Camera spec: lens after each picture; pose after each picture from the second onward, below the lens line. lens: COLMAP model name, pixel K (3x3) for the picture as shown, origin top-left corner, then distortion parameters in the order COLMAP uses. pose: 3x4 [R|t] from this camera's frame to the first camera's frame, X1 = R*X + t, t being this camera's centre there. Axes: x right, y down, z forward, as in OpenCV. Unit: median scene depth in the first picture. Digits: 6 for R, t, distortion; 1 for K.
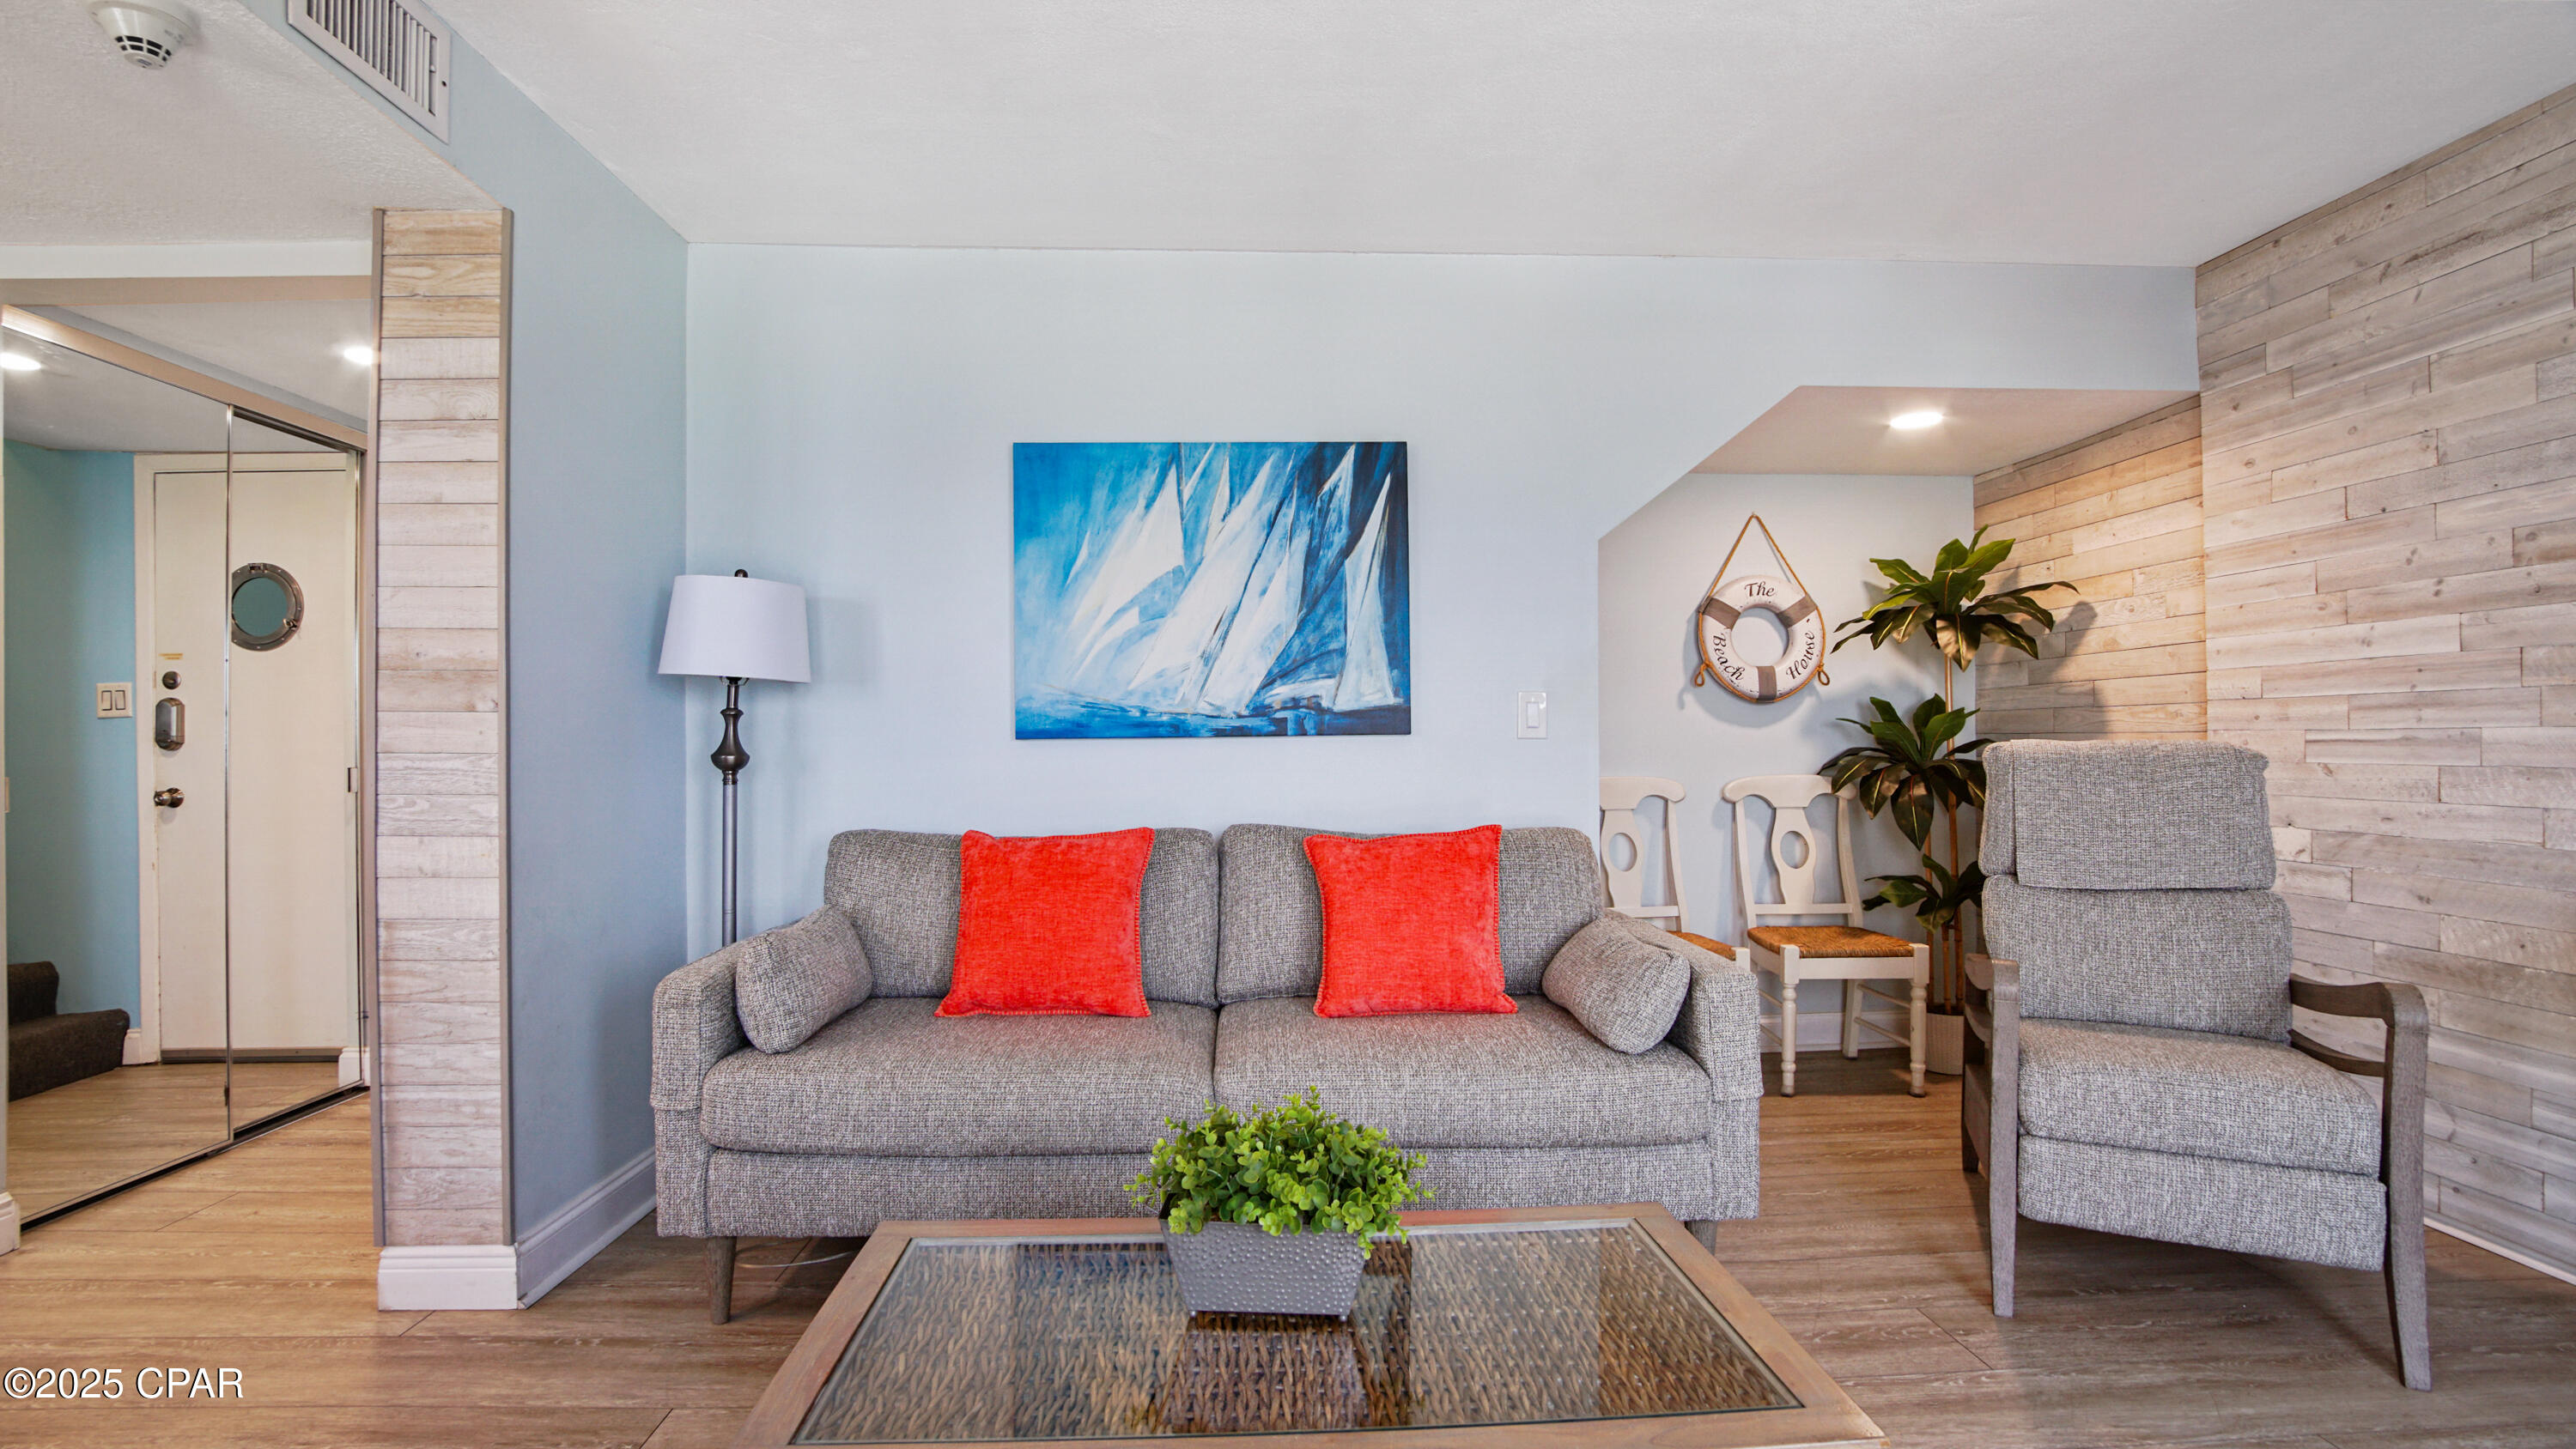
lens RADIAL K [[1151.7, 0, 1270.9], [0, 1151.7, 737.3], [0, 0, 1]] dist [-0.027555, 0.004409]
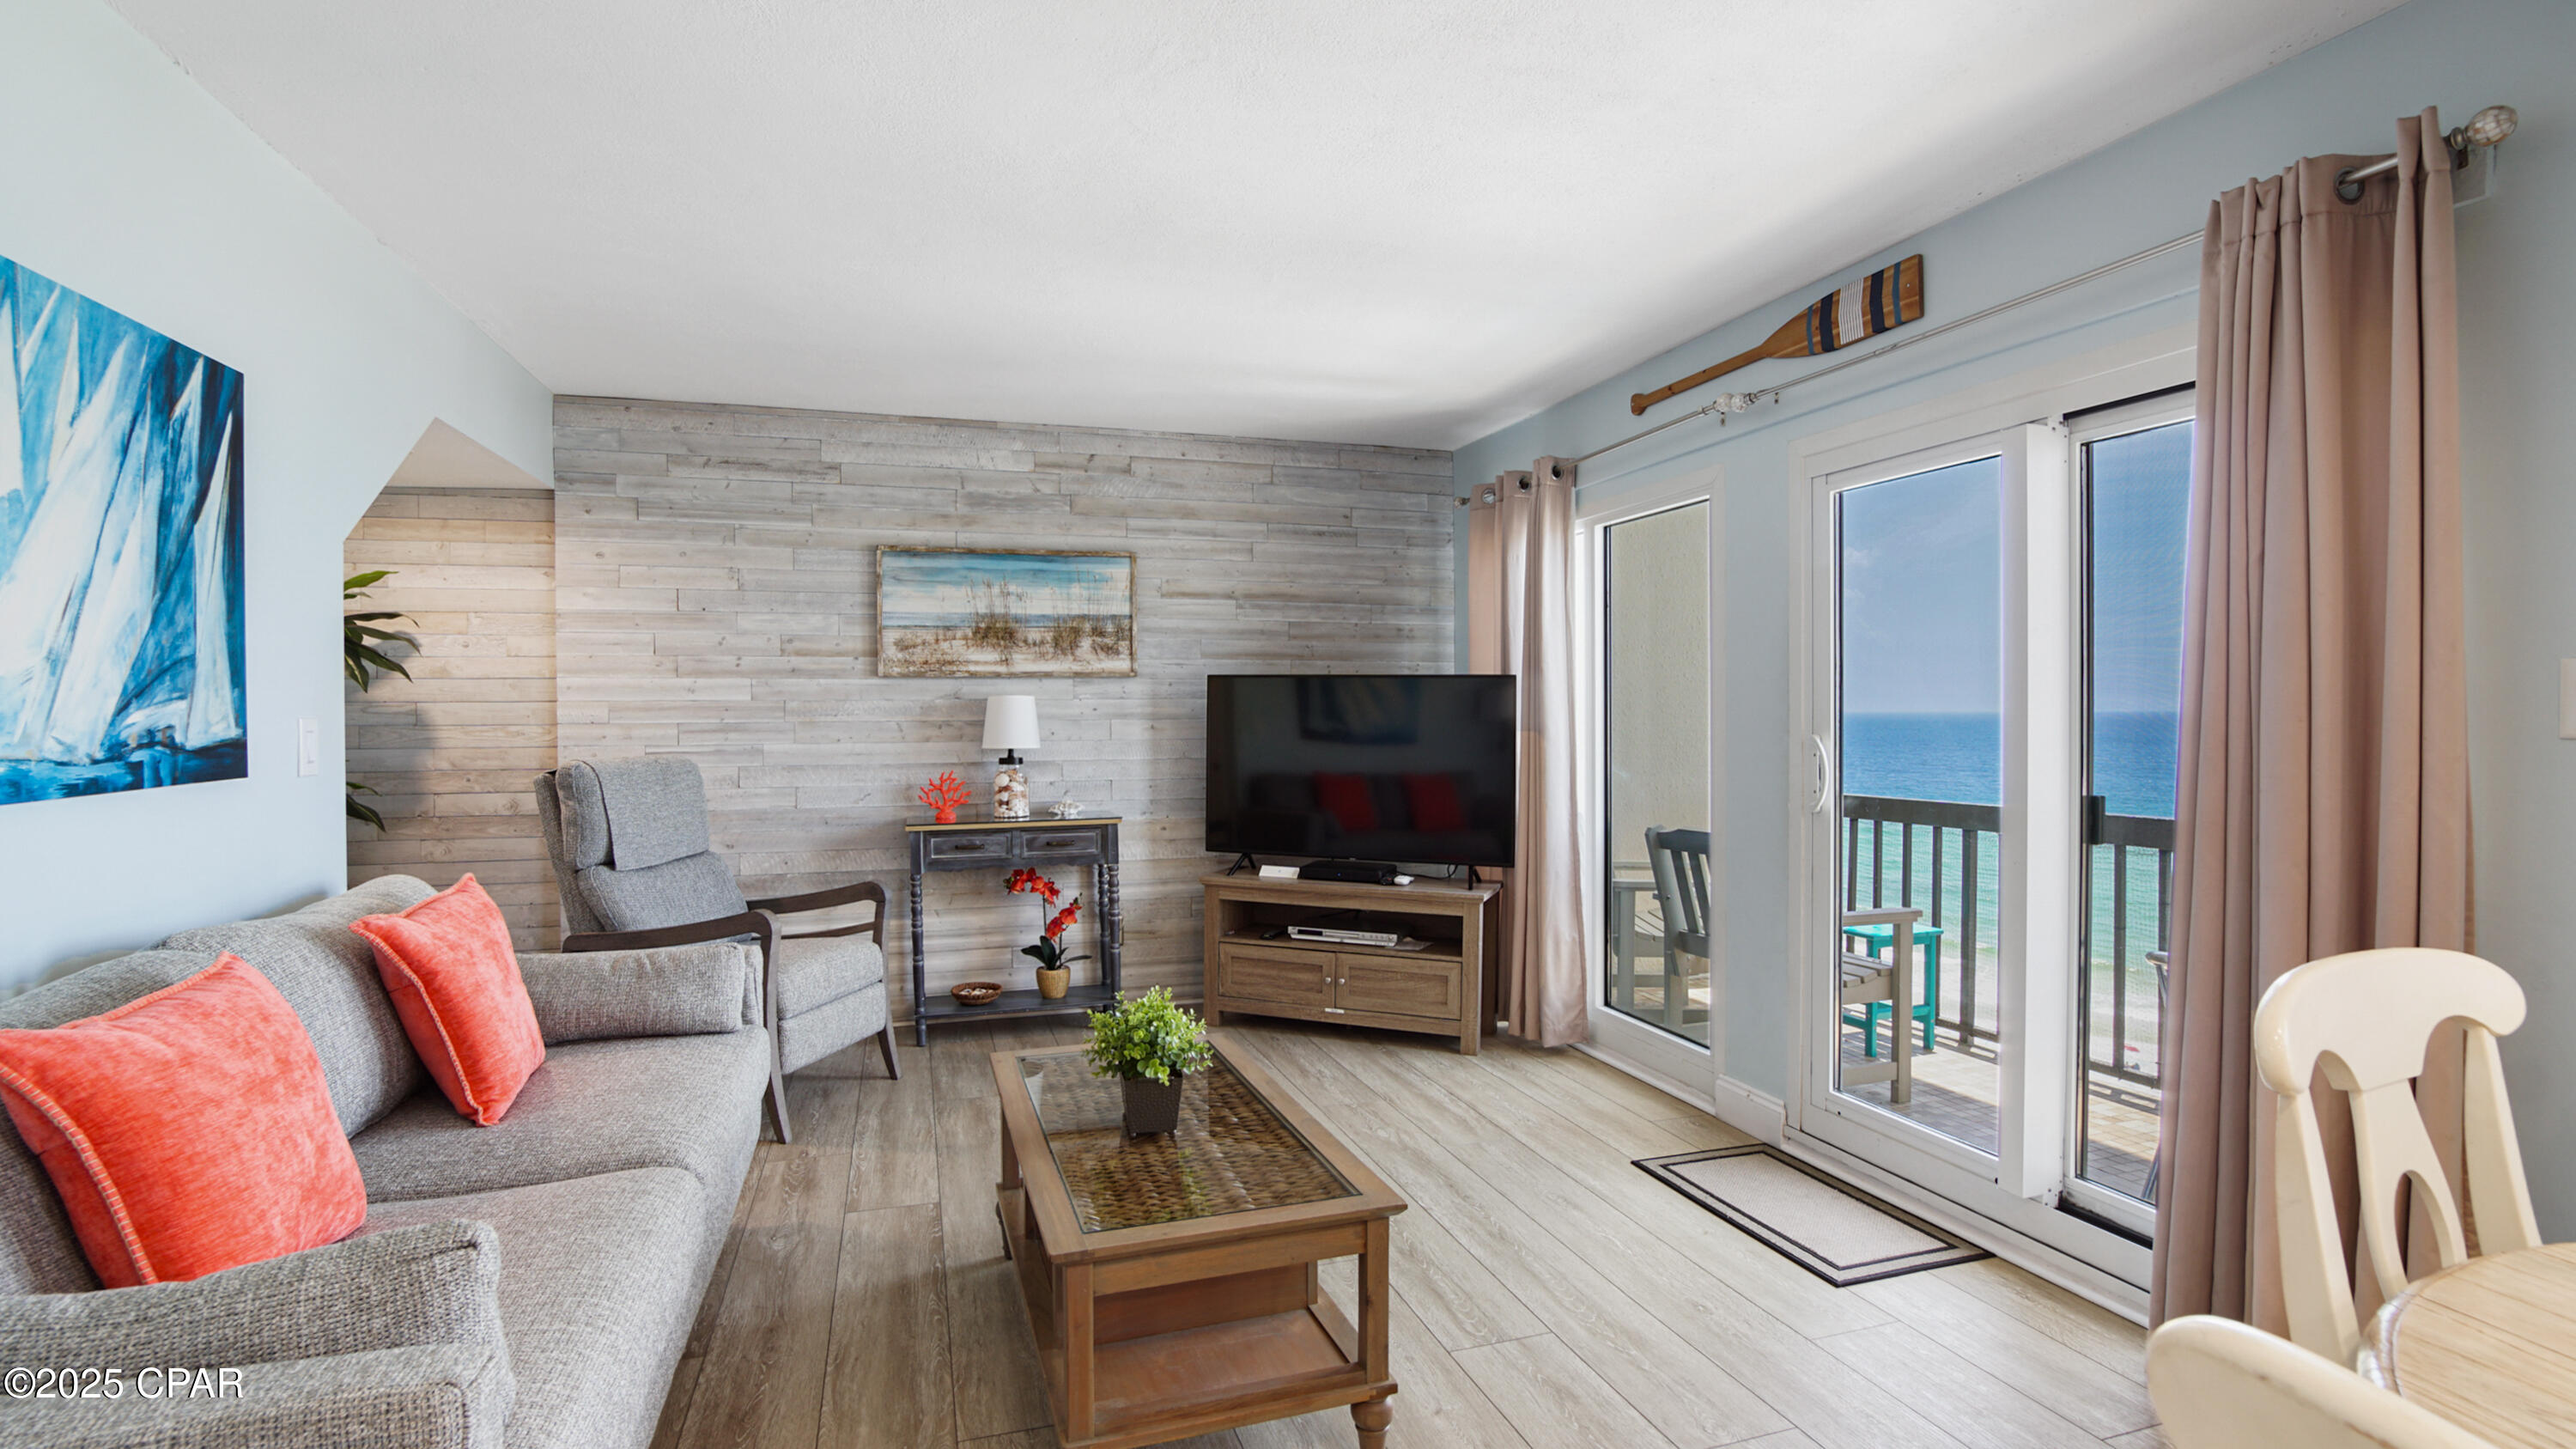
lens RADIAL K [[1217.7, 0, 1270.0], [0, 1217.7, 732.9], [0, 0, 1]] dist [-0.016384, 0.000539]
pose [[-0.255323, -0.012300, 0.966778, -0.785214], [0.001637, 0.999912, 0.013154, -0.040455], [-0.966854, 0.004941, -0.255280, 0.572704]]
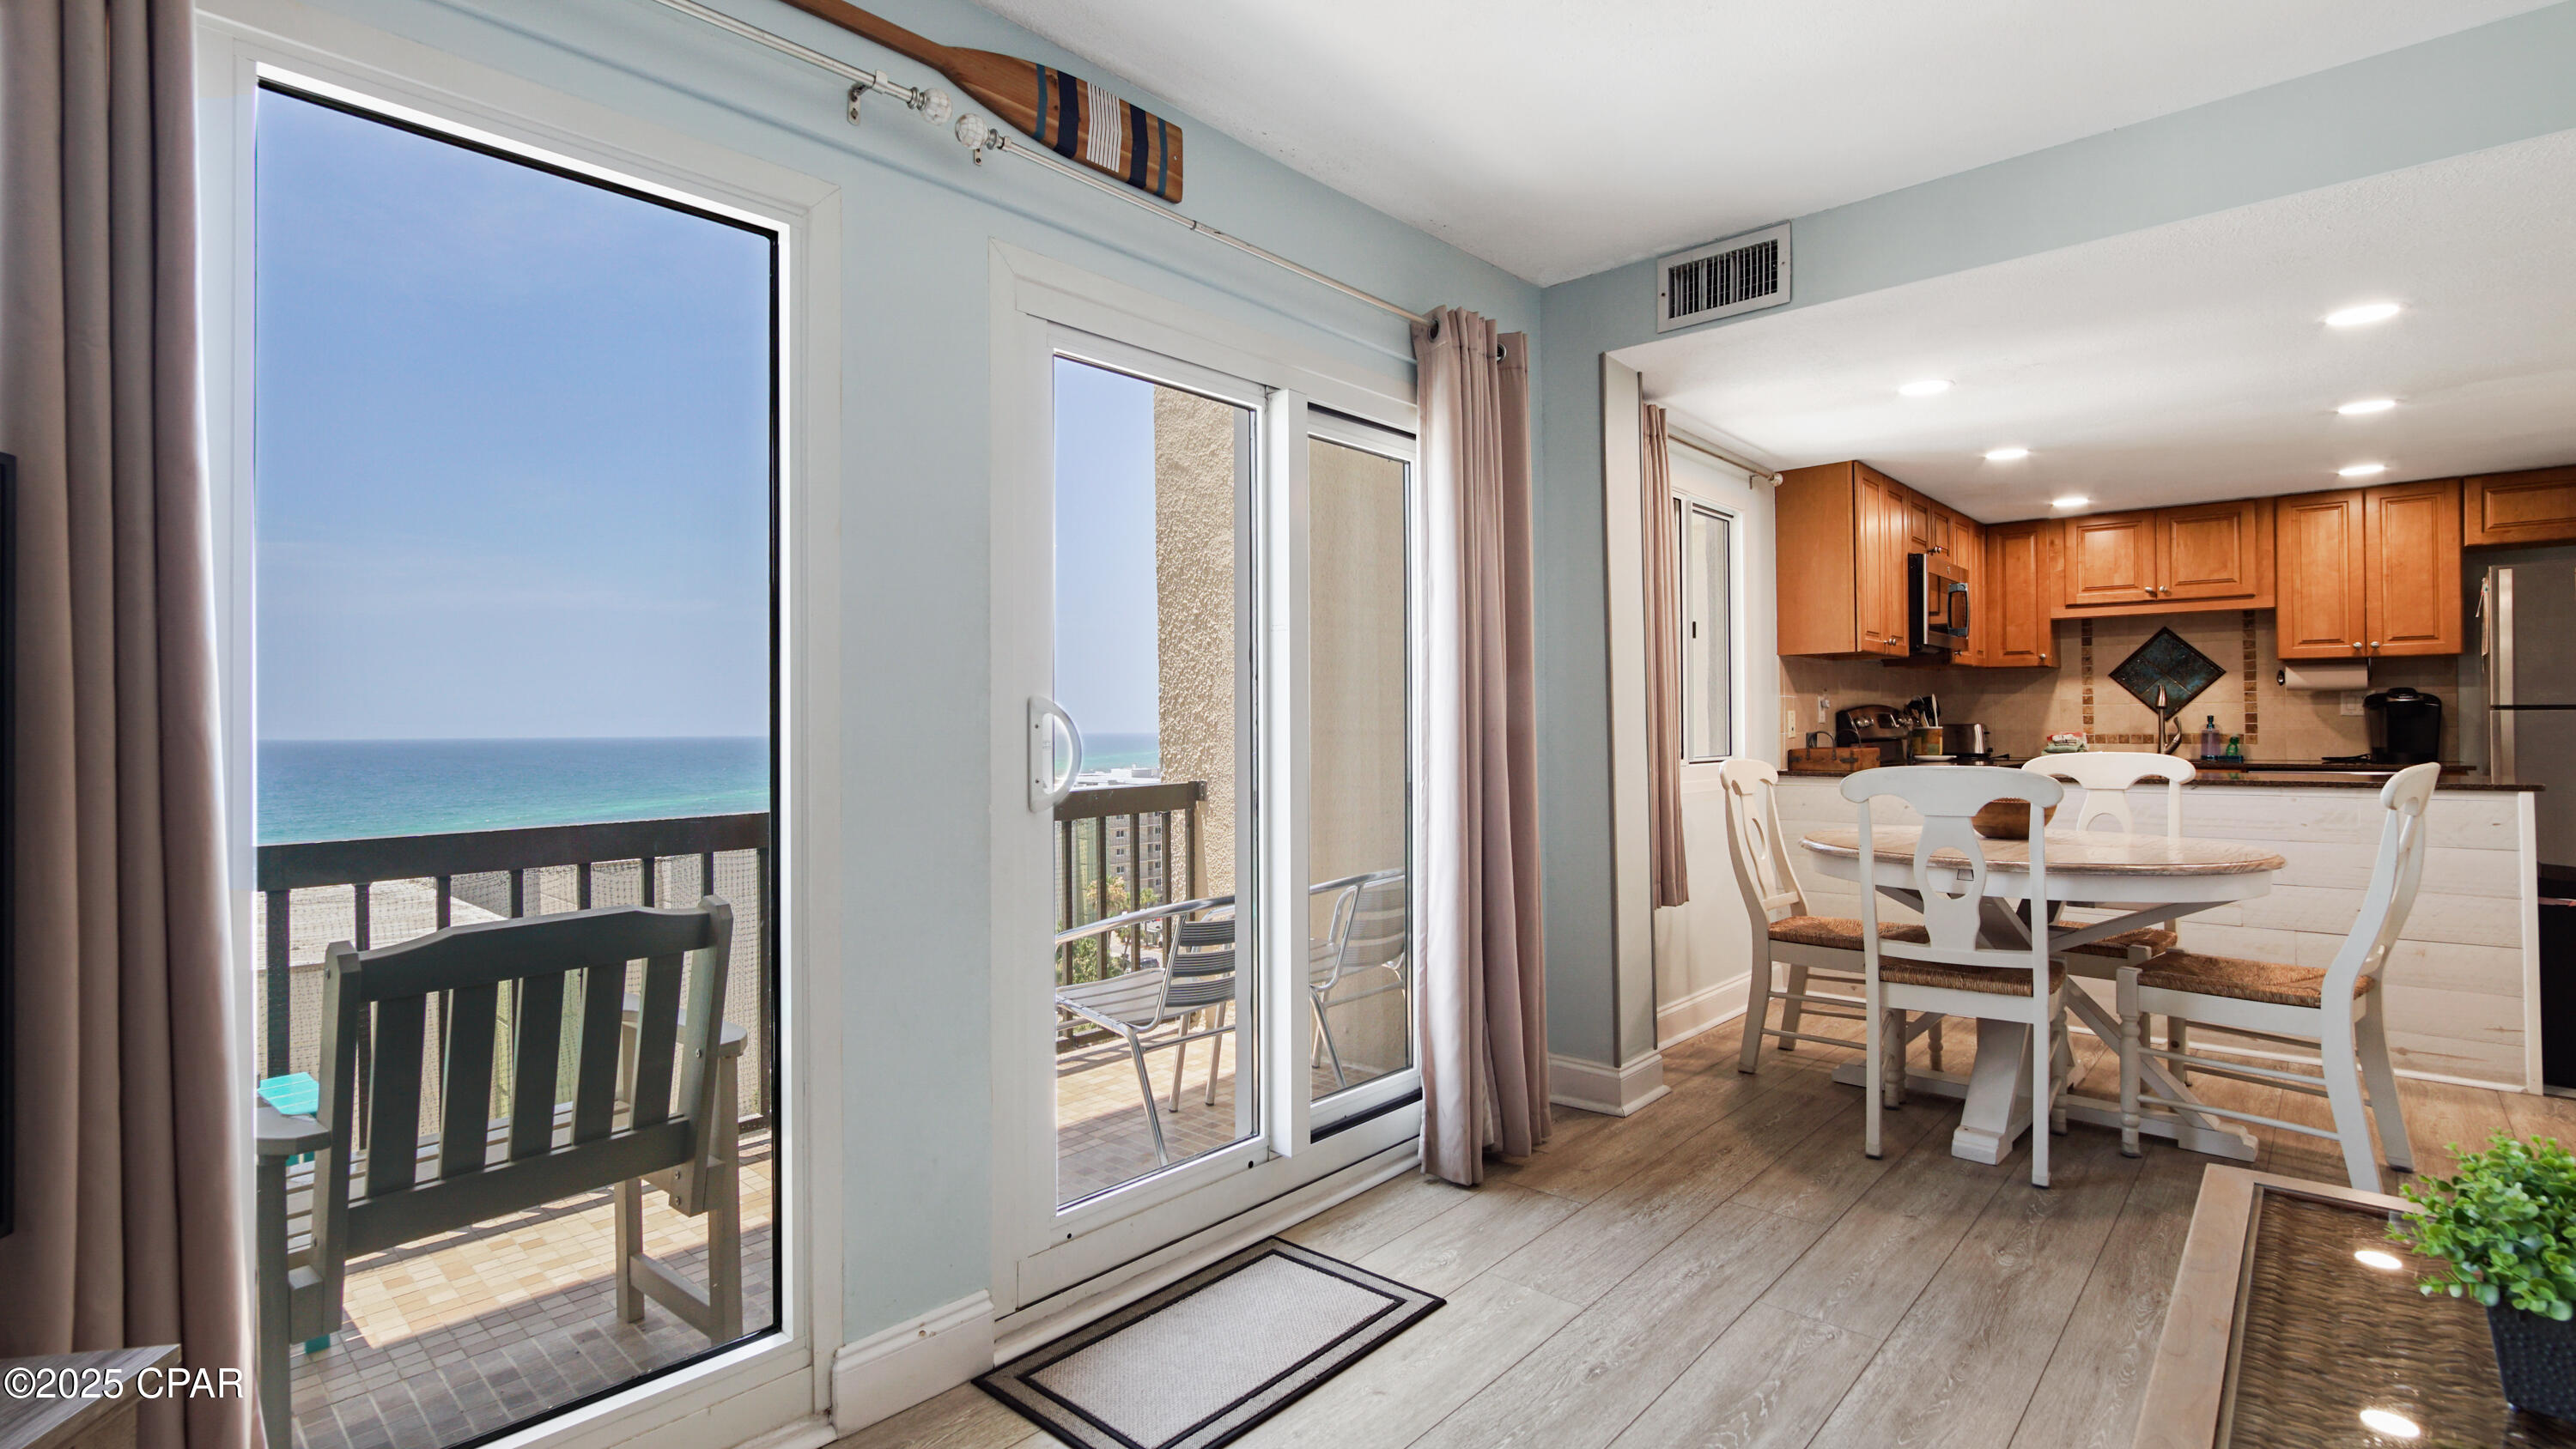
lens RADIAL K [[1173.1, 0, 1290.4], [0, 1173.1, 713.1], [0, 0, 1]] dist [-0.010966, 0.006477]
pose [[-0.695951, 0.002252, -0.718086, 0.567915], [0.015143, 0.999819, -0.011541, -0.002764], [0.717930, -0.018906, -0.695859, 0.419572]]
